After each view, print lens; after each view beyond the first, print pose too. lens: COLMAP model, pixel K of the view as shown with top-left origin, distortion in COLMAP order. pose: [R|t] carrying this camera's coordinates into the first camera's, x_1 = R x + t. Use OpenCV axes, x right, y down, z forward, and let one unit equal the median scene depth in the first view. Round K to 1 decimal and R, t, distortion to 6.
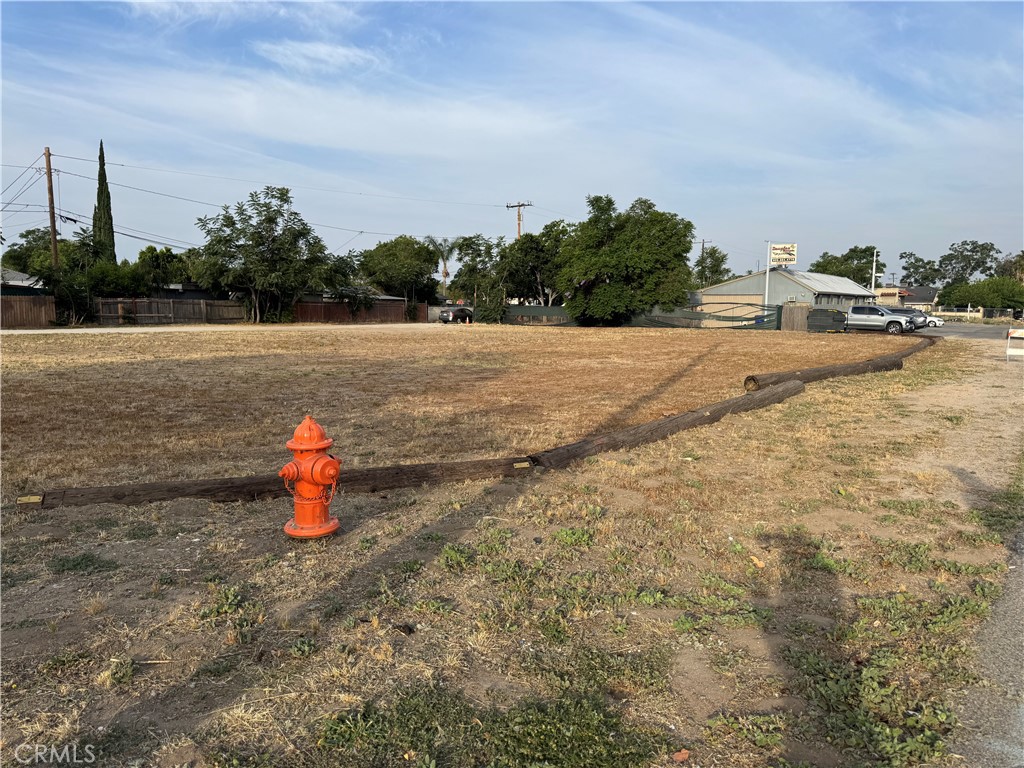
lens RADIAL K [[727.1, 0, 507.9], [0, 727.1, 386.5], [0, 0, 1]] dist [0.051494, -0.068480]
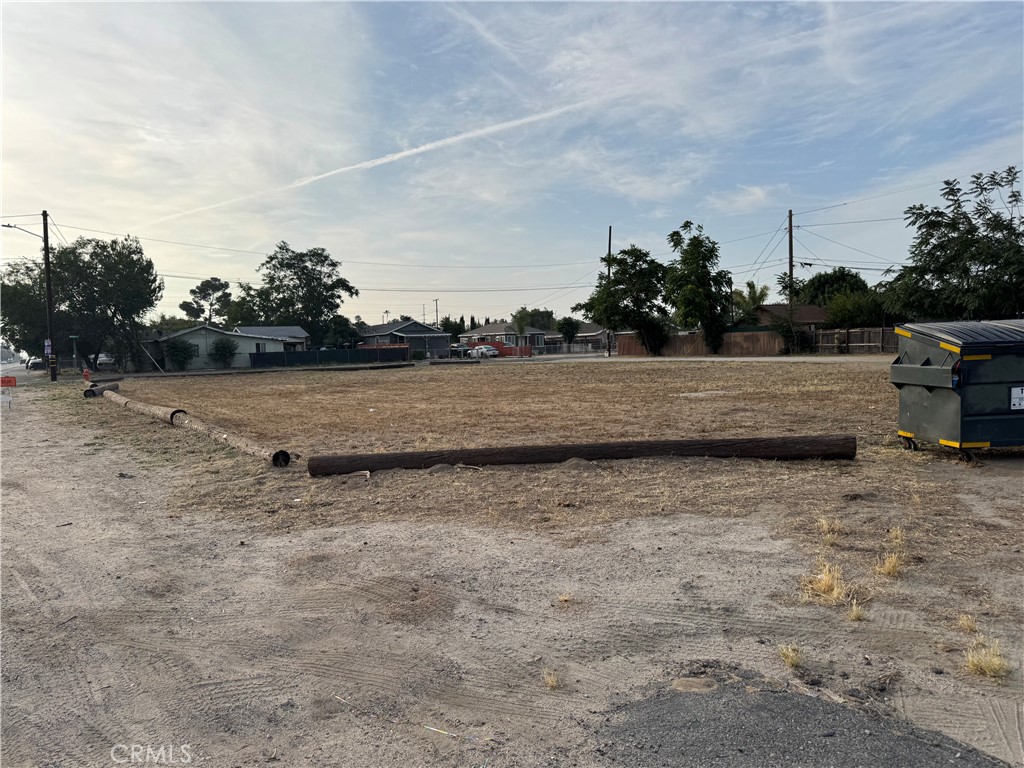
lens RADIAL K [[727.1, 0, 505.6], [0, 727.1, 354.5], [0, 0, 1]] dist [0.051494, -0.068480]
pose [[-0.364488, 0.012349, -0.931126, 0.637409], [-0.074023, 0.996364, 0.042190, -0.092992], [0.928261, 0.084302, -0.362248, 0.939815]]
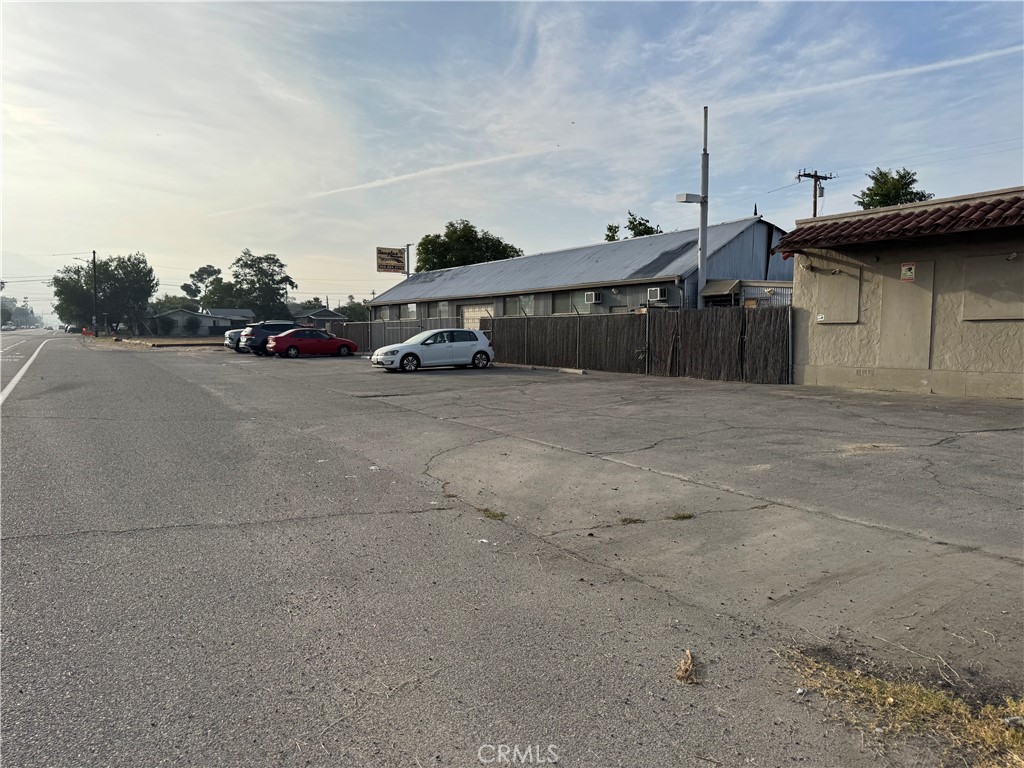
lens RADIAL K [[727.1, 0, 510.3], [0, 727.1, 378.0], [0, 0, 1]] dist [0.051494, -0.068480]
pose [[-0.385068, 0.055158, -0.921239, 1.308526], [-0.111515, 0.988118, 0.105774, -0.191132], [0.916126, 0.143462, -0.374341, 1.759166]]
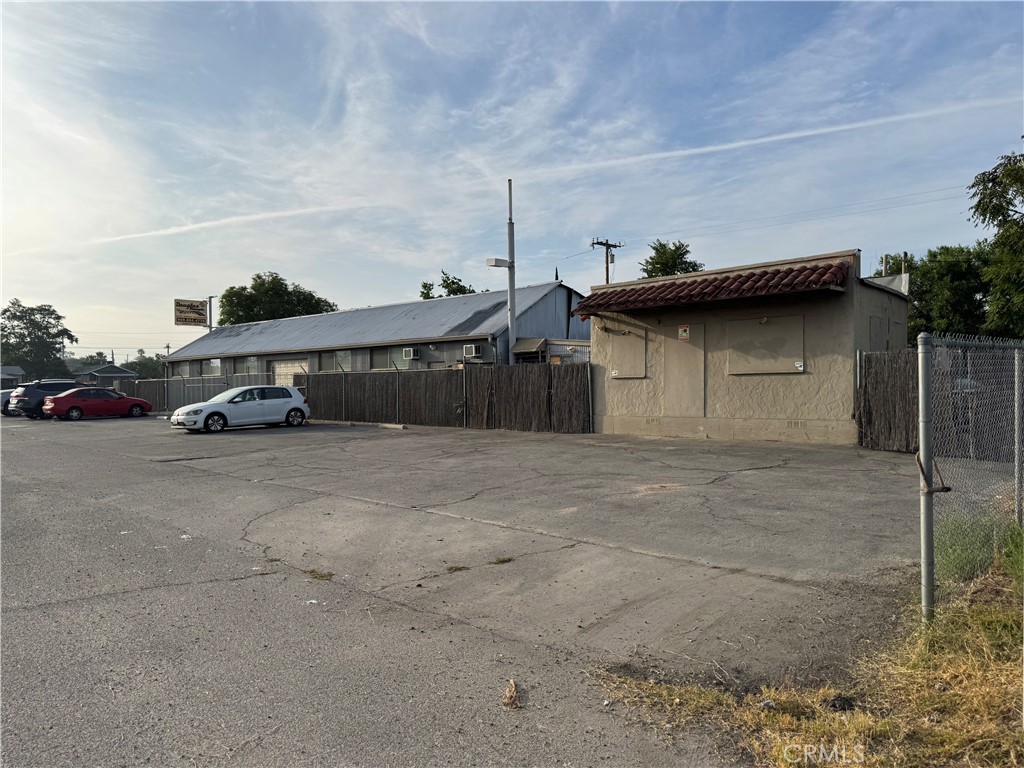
lens RADIAL K [[727.1, 0, 513.6], [0, 727.1, 378.7], [0, 0, 1]] dist [0.051494, -0.068480]
pose [[-0.138329, -0.008172, -0.990353, 1.328340], [-0.105137, 0.994437, 0.006479, -0.194167], [0.984790, 0.105019, -0.138419, 1.760950]]
